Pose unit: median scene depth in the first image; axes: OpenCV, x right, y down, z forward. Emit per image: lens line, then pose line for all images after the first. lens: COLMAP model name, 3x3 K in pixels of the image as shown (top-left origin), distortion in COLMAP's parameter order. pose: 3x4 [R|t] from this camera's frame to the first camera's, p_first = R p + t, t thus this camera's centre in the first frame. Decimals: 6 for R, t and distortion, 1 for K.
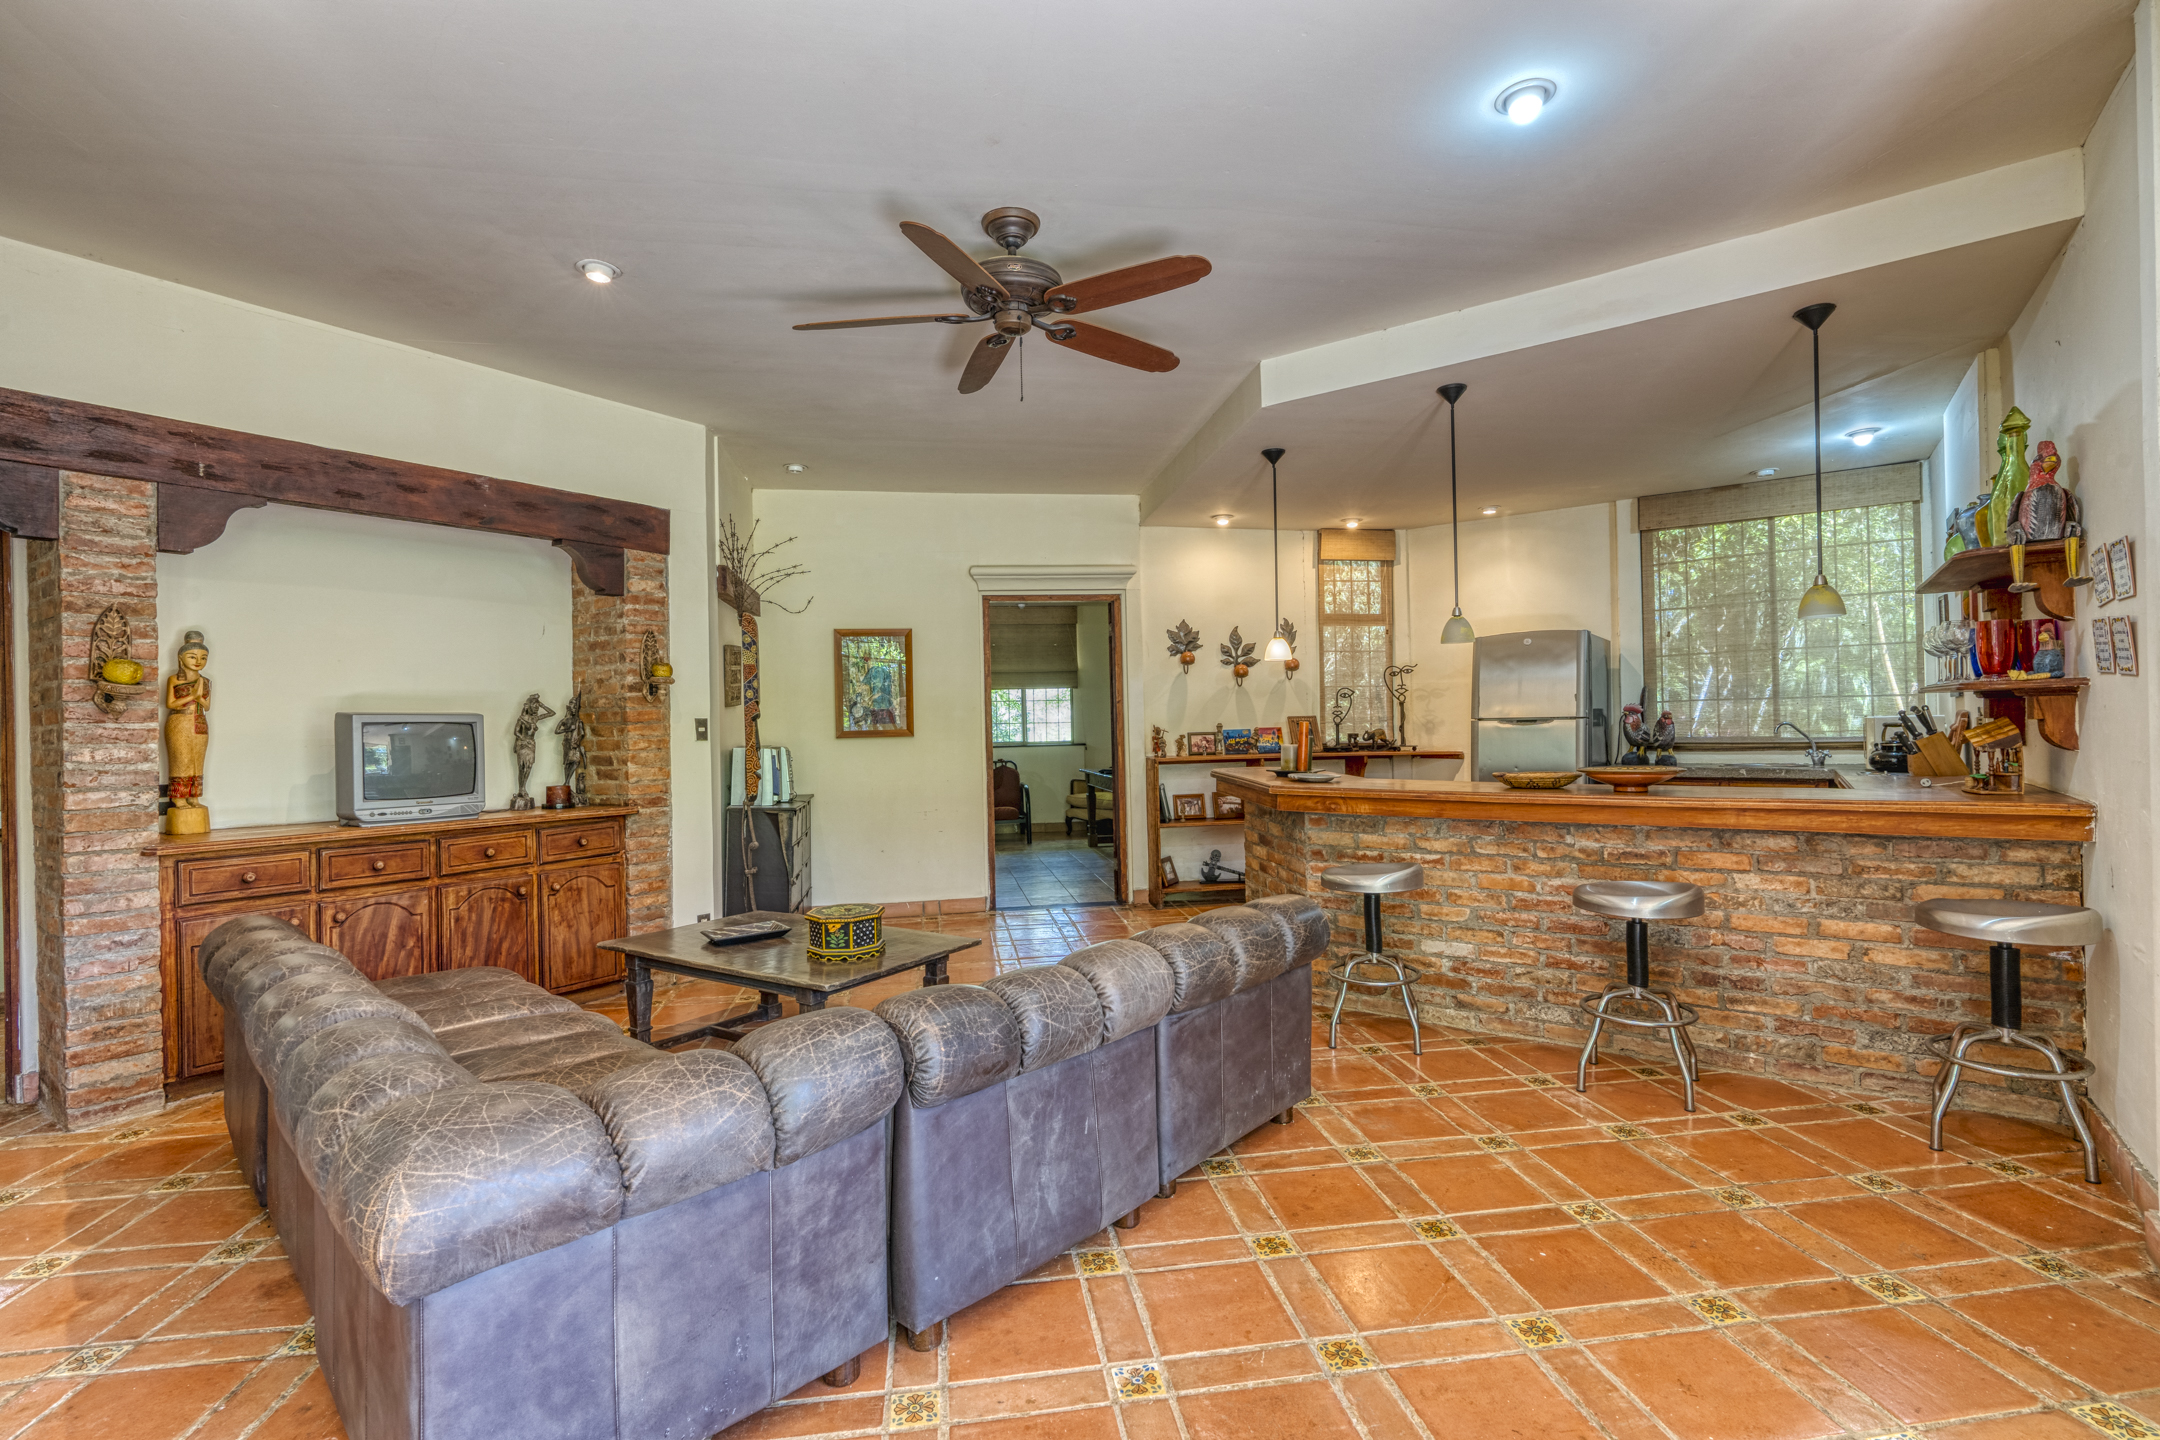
lens RADIAL K [[991.8, 0, 1078.6], [0, 991.8, 727.7], [0, 0, 1]] dist [-0.001877, -0.000306]
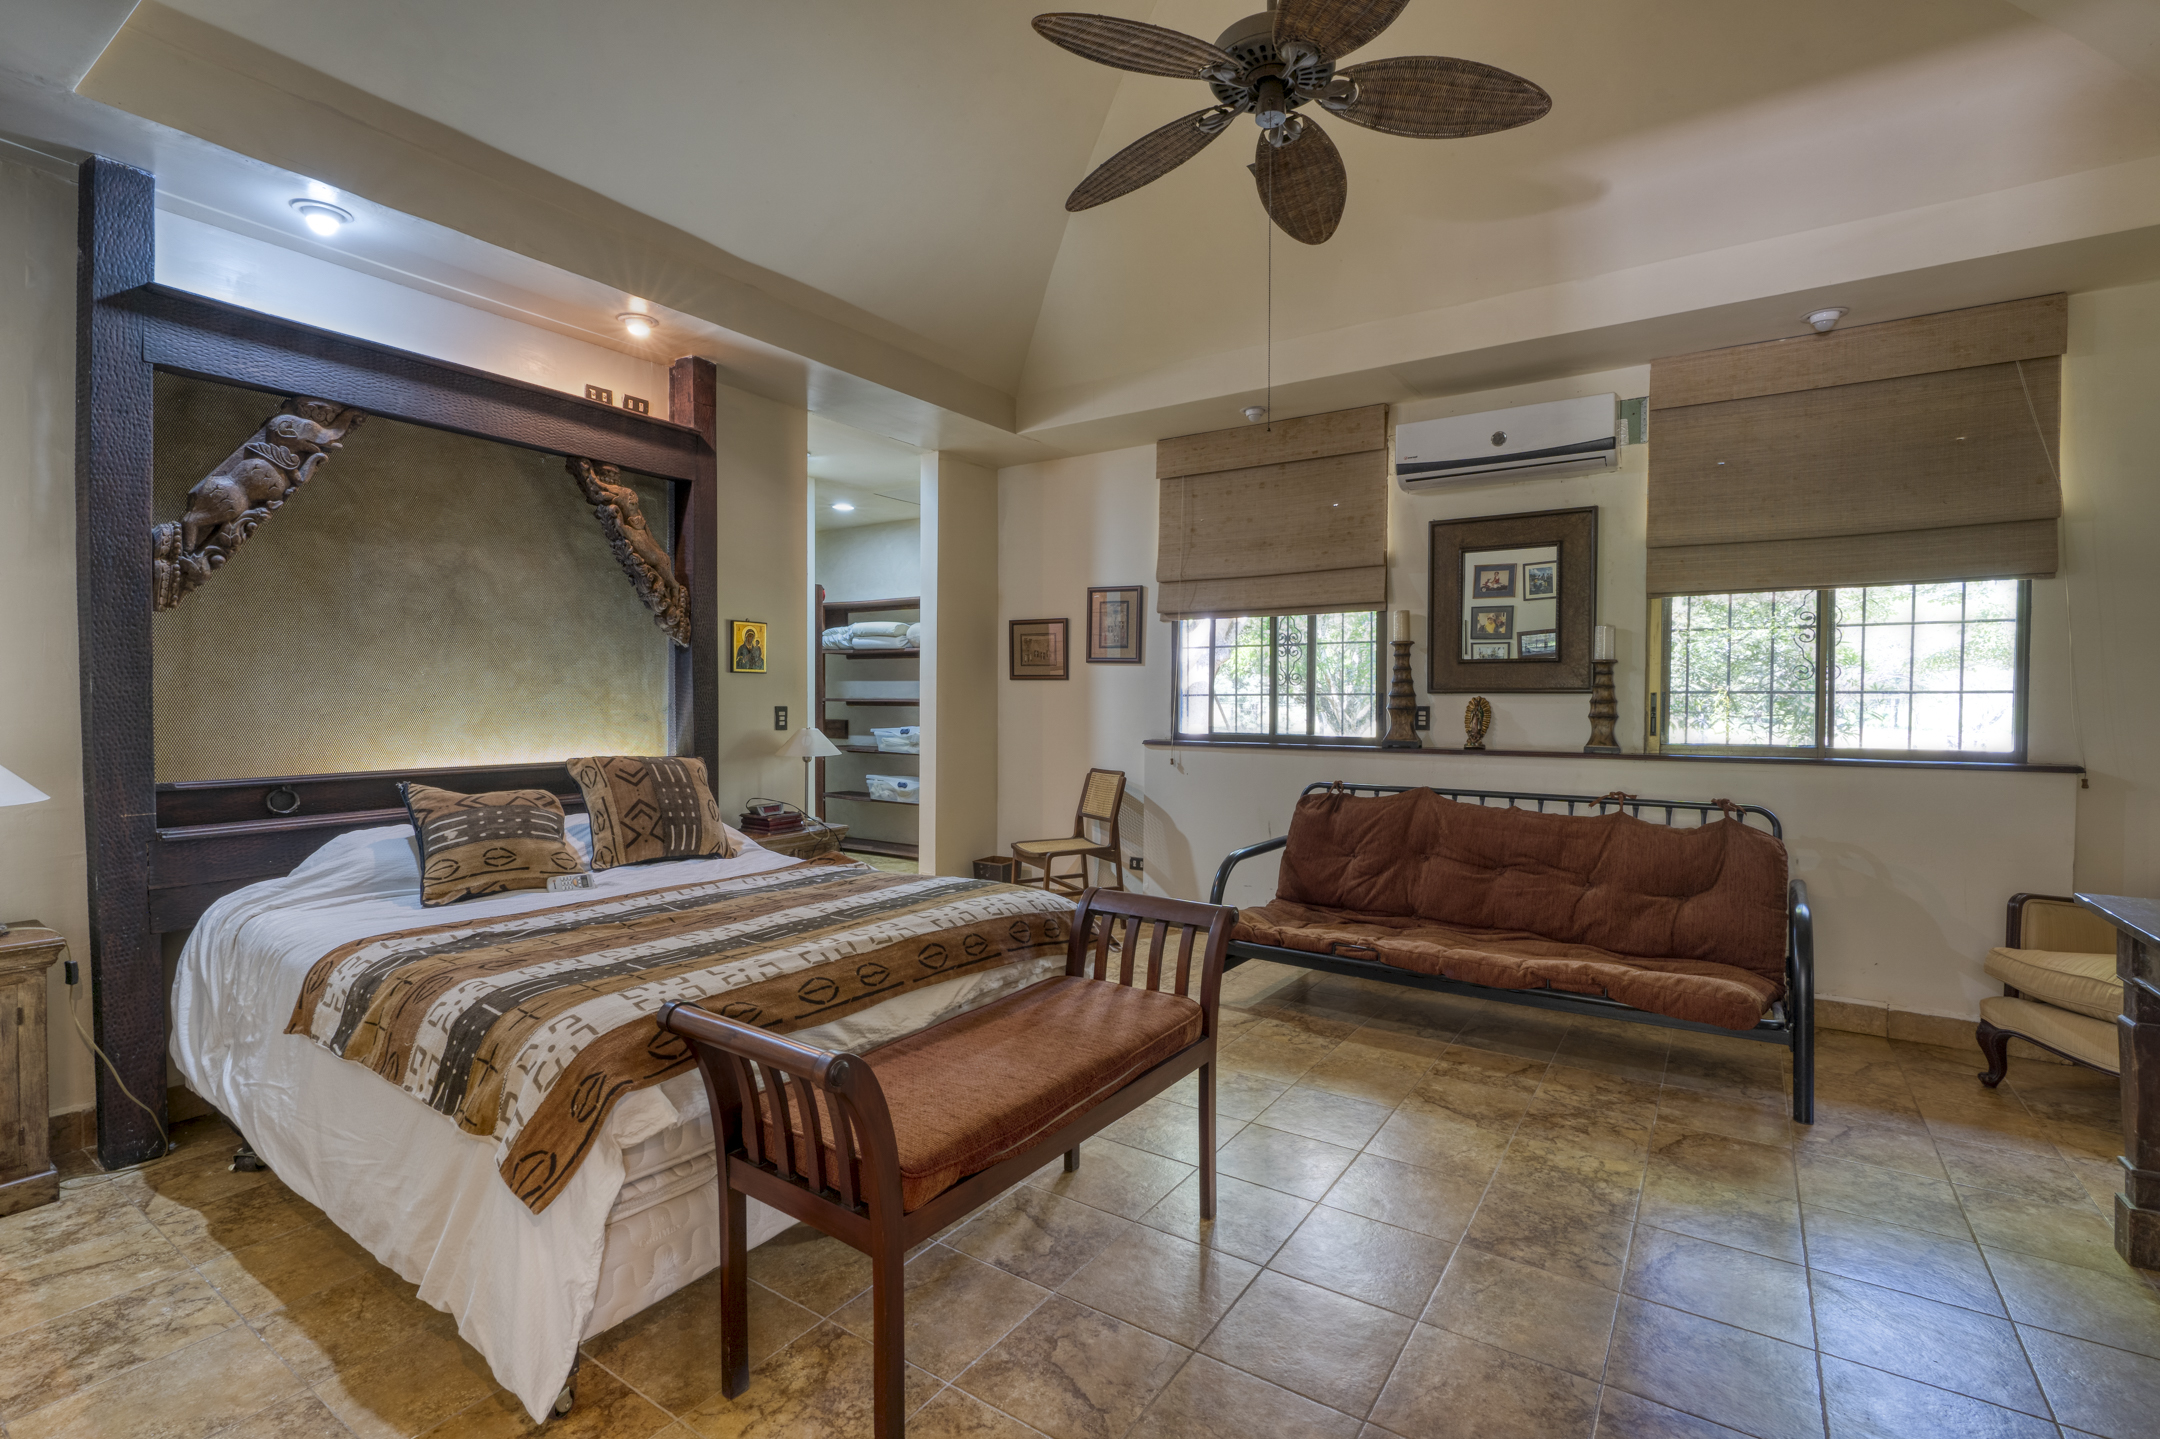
lens RADIAL K [[991.8, 0, 1080.6], [0, 991.8, 717.5], [0, 0, 1]] dist [-0.001877, -0.000306]
pose [[0.736905, 0.038042, -0.674925, -0.014101], [-0.015639, 0.999107, 0.039240, -0.005102], [0.675815, -0.018361, 0.736843, 0.586619]]
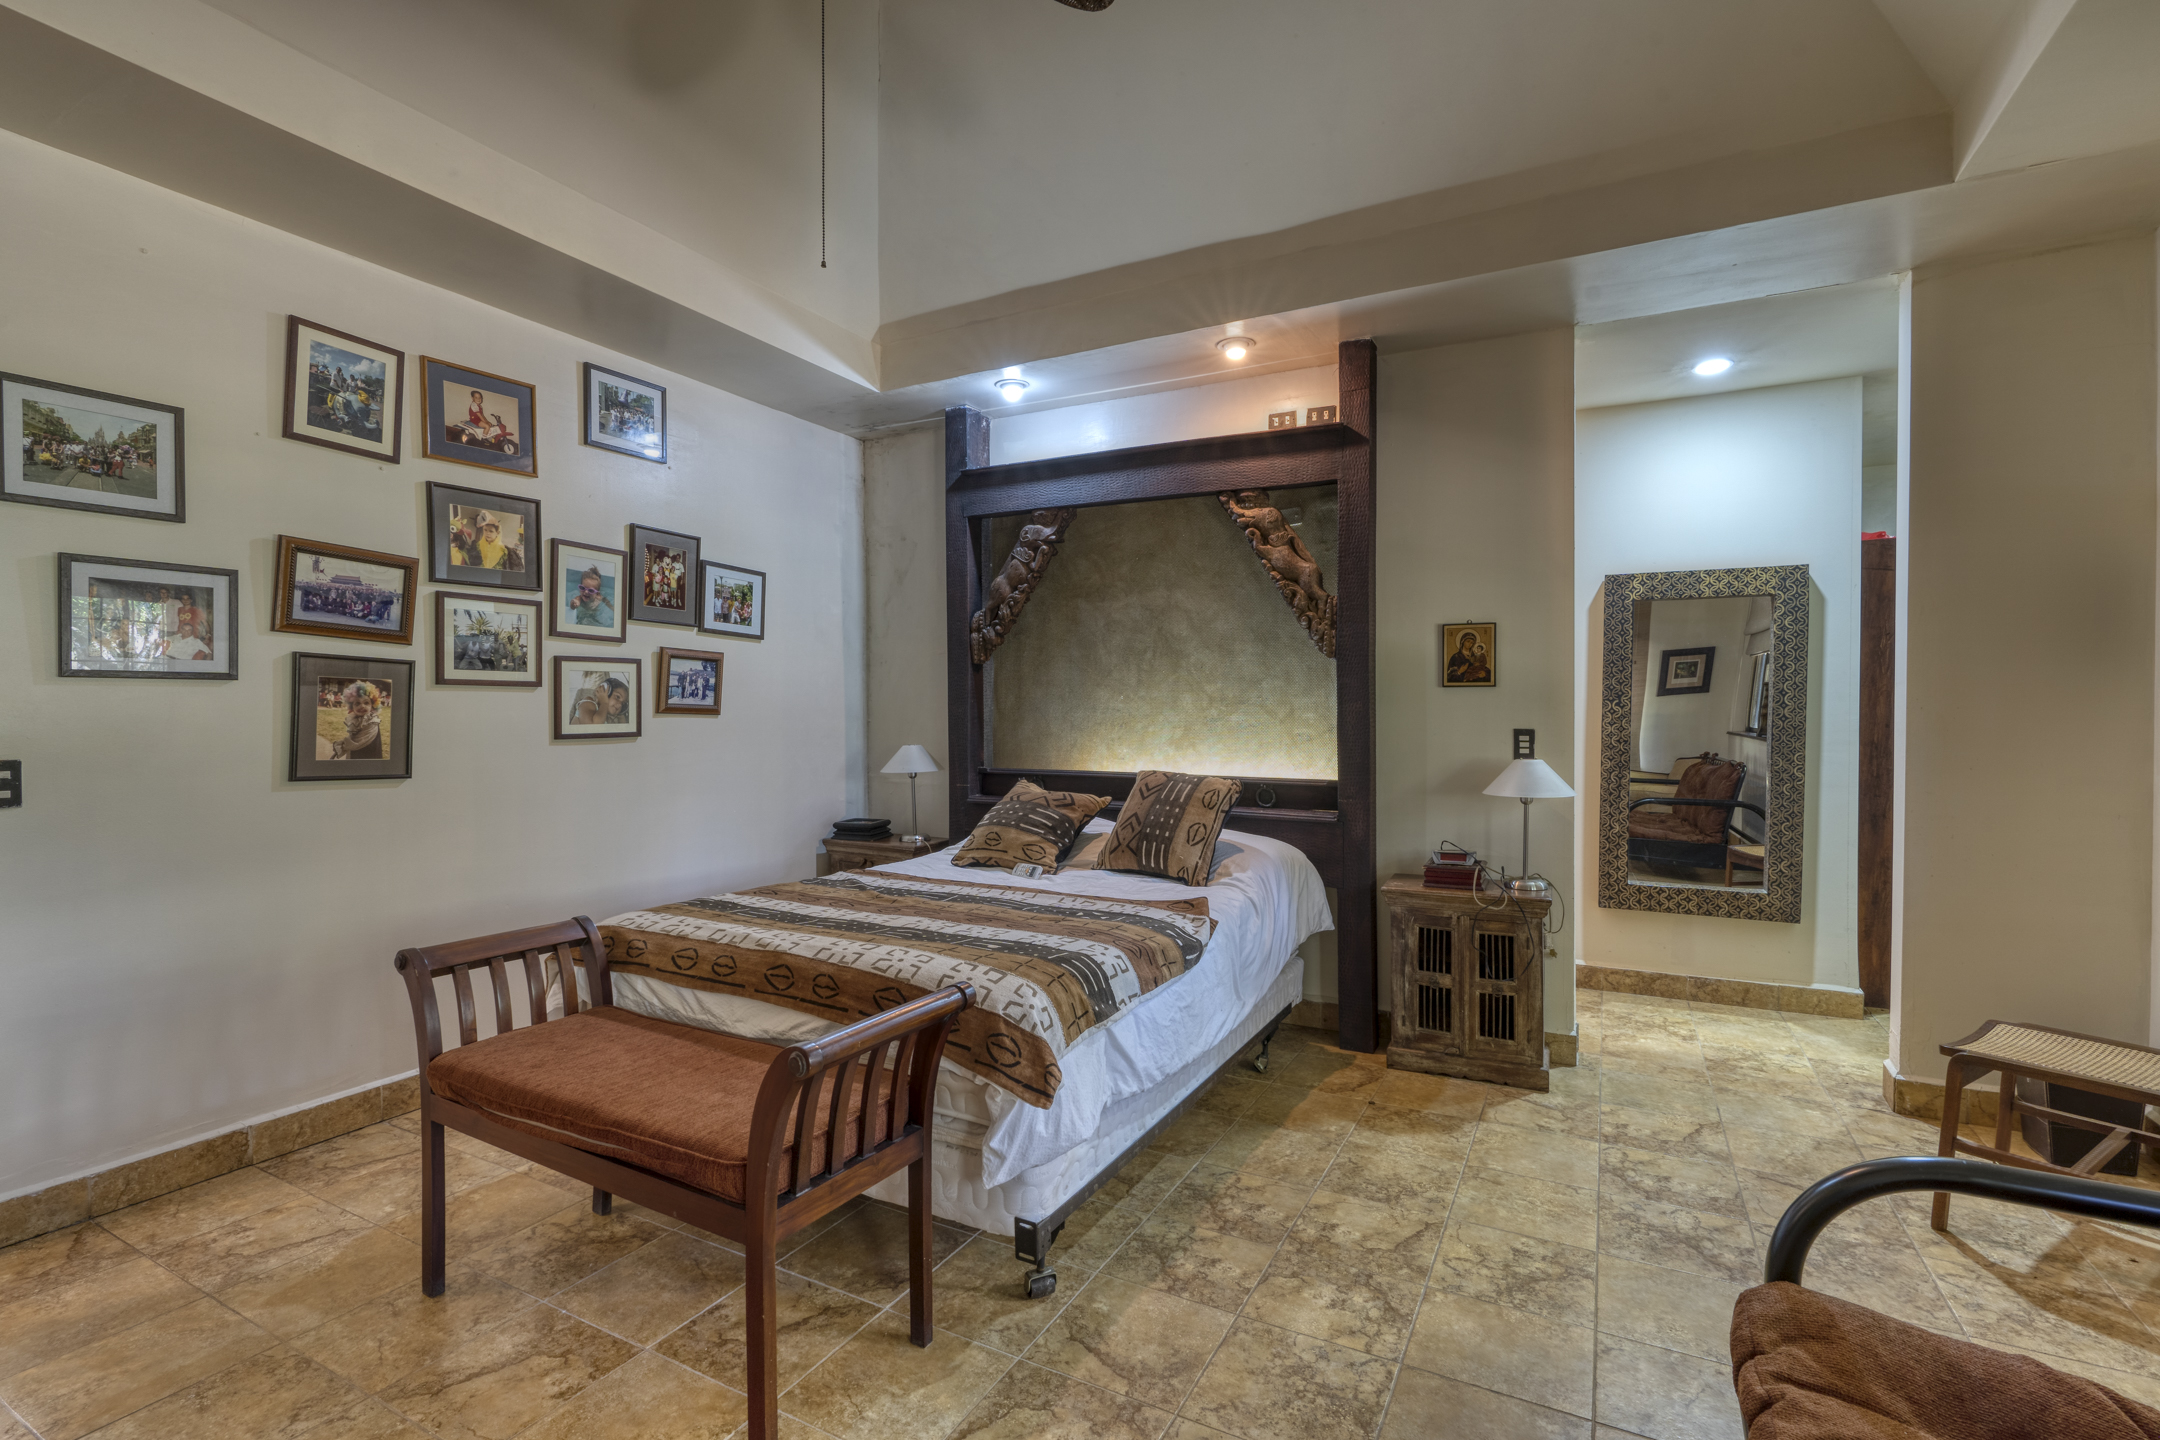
lens RADIAL K [[991.8, 0, 1087.0], [0, 991.8, 714.7], [0, 0, 1]] dist [-0.001877, -0.000306]
pose [[-0.606950, 0.022603, -0.794419, -0.092766], [0.015267, 0.999743, 0.016780, -0.001627], [0.794593, -0.001944, -0.607139, 1.236586]]
